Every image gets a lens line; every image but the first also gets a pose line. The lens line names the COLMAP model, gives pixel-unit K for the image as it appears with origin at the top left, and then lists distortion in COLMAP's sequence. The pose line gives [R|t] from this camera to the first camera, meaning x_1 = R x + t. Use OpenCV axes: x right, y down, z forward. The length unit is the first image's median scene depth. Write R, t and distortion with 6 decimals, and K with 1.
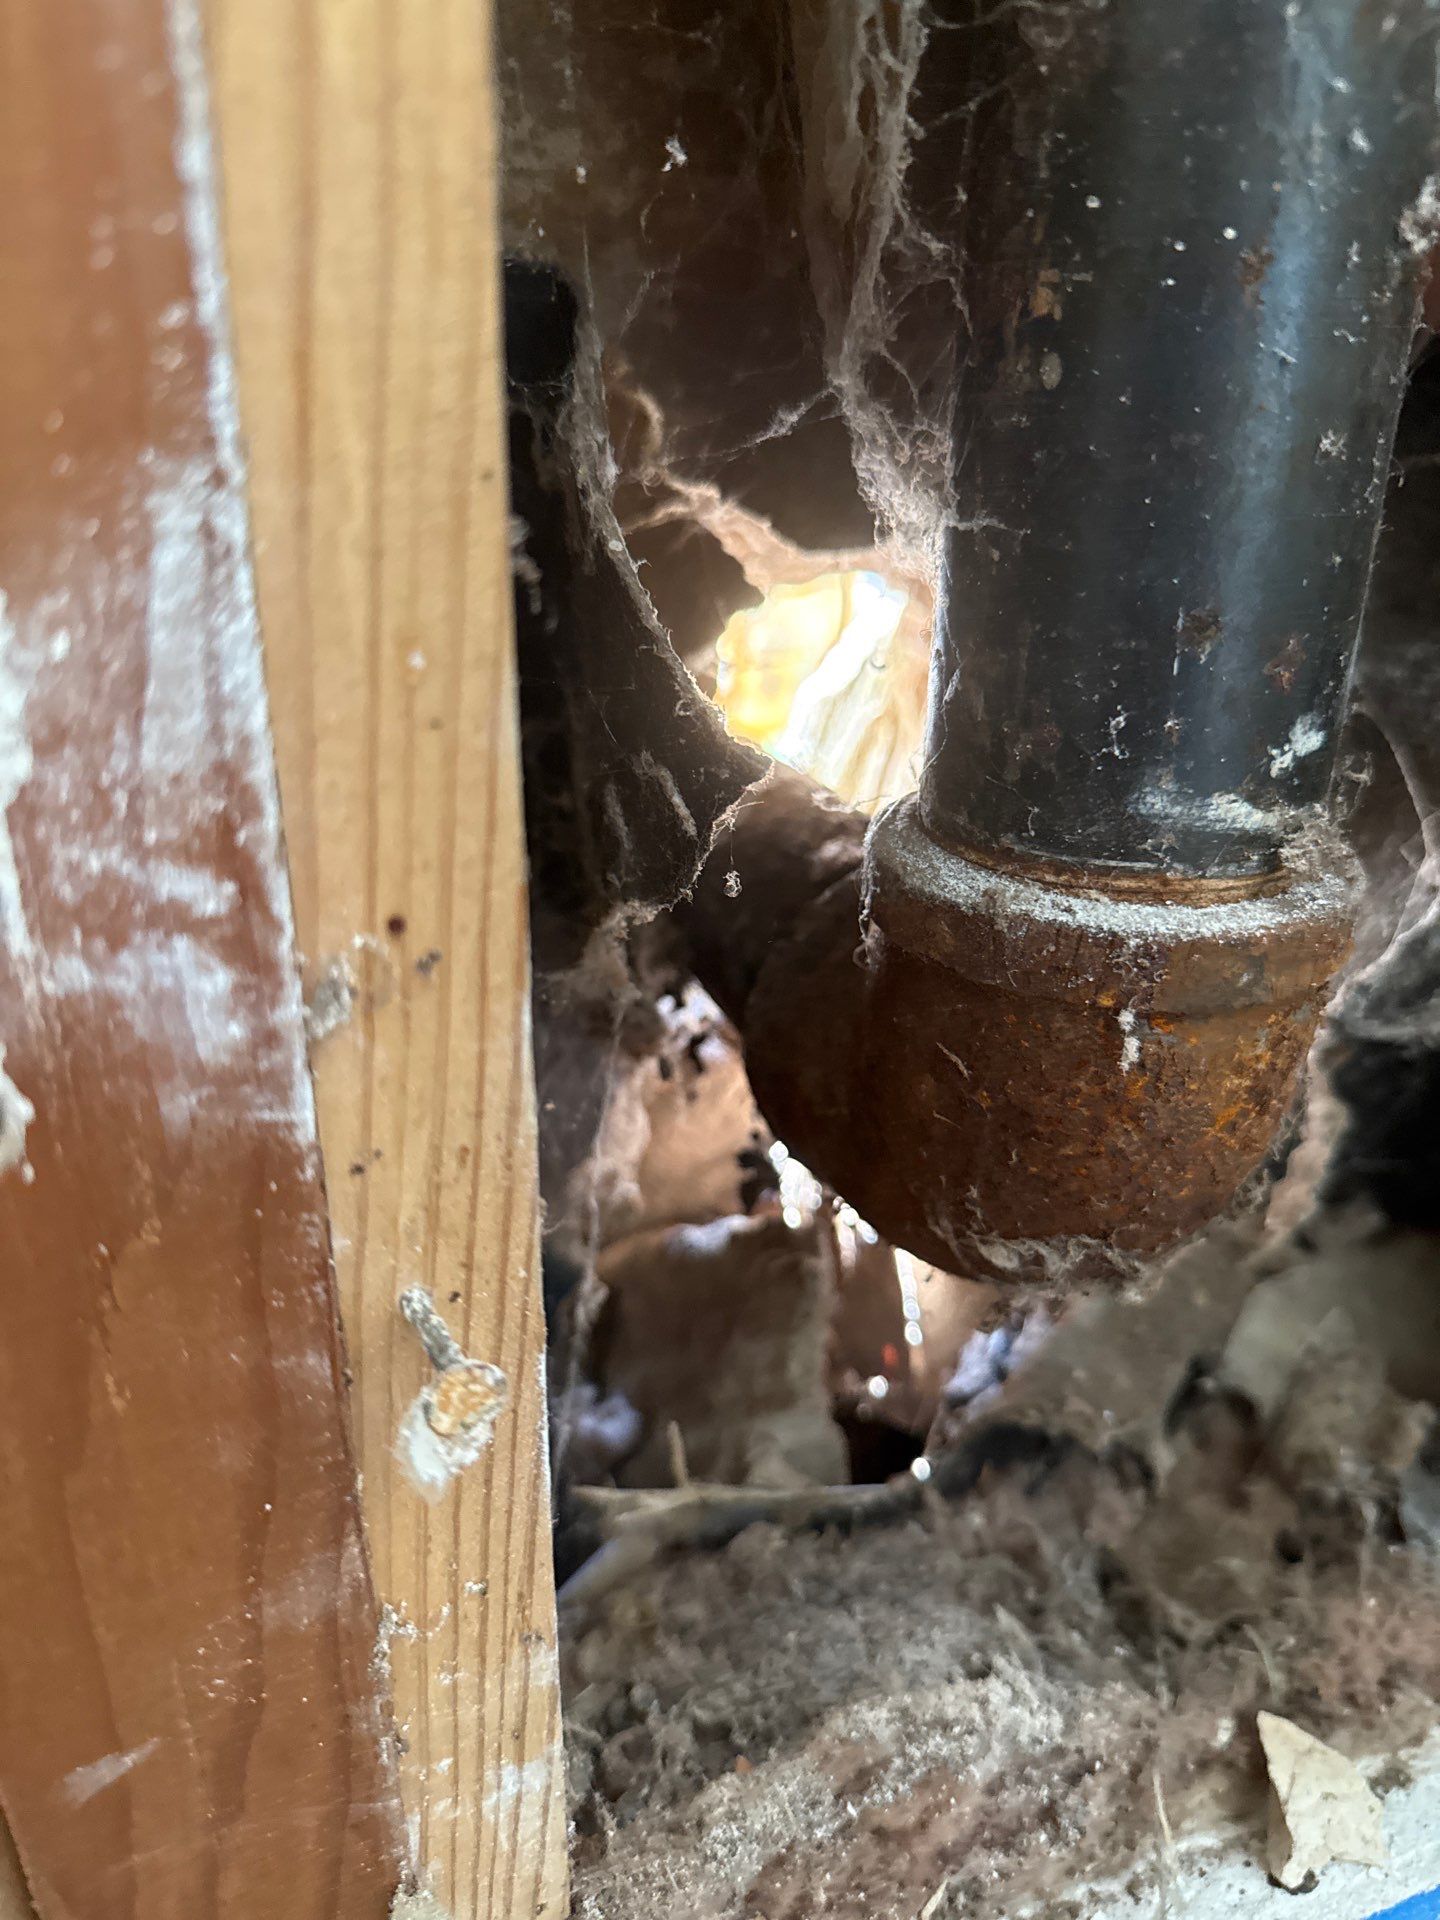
lens RADIAL K [[1465.4, 0, 701.4], [0, 1465.4, 957.3], [0, 0, 1]] dist [-0.001967, -0.091335]
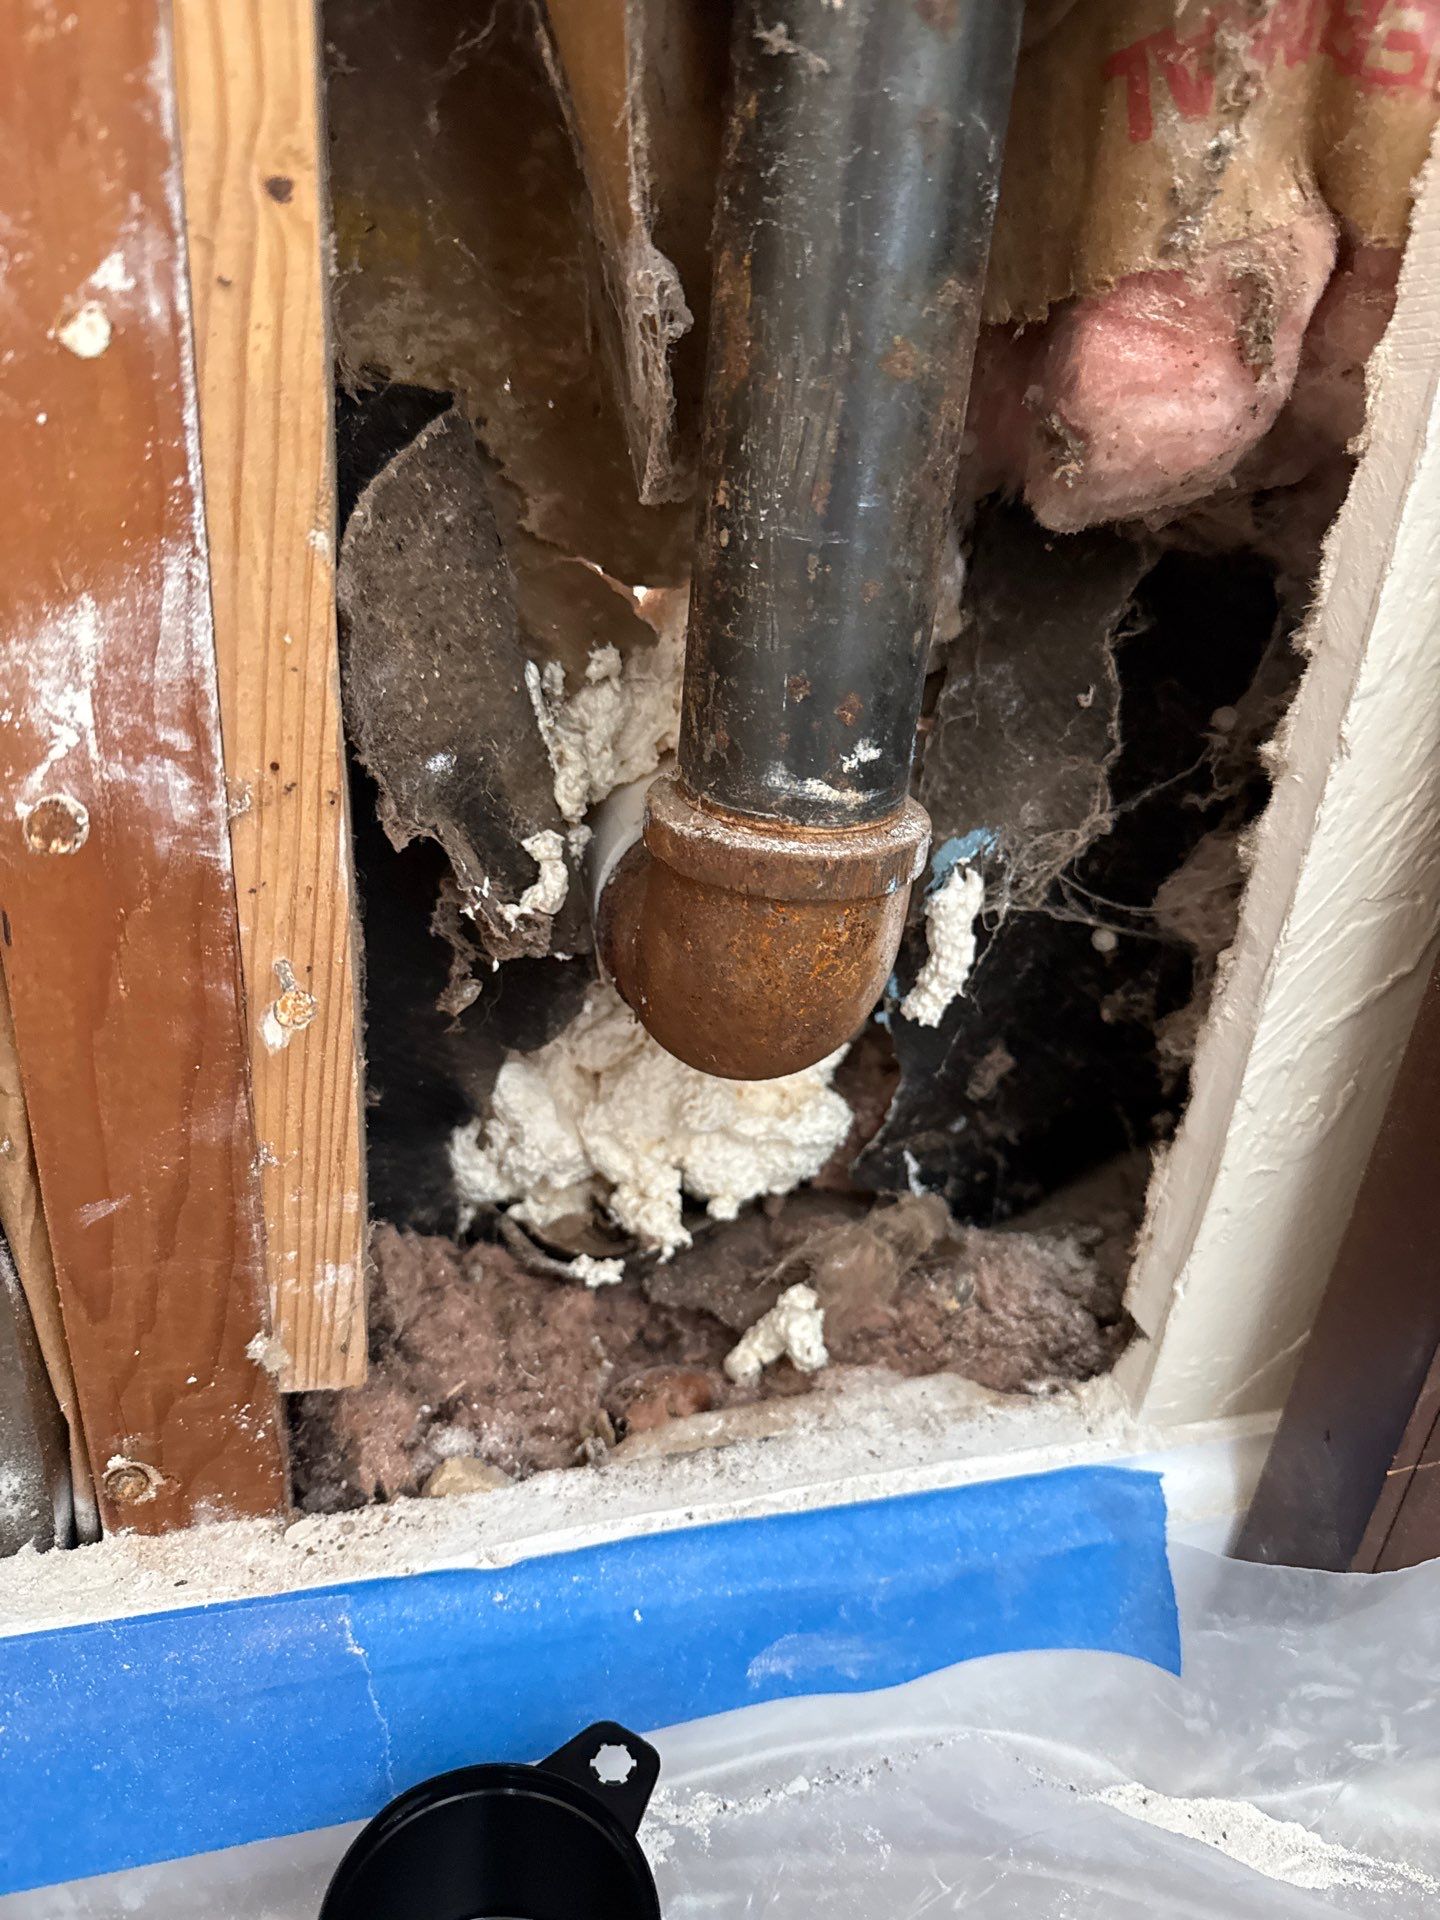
lens RADIAL K [[1465.4, 0, 701.4], [0, 1465.4, 957.3], [0, 0, 1]] dist [-0.001967, -0.091335]
pose [[0.993800, 0.093122, -0.060747, 0.549623], [-0.091513, 0.995388, 0.028765, 0.134487], [0.063146, -0.023027, 0.997739, -1.039843]]
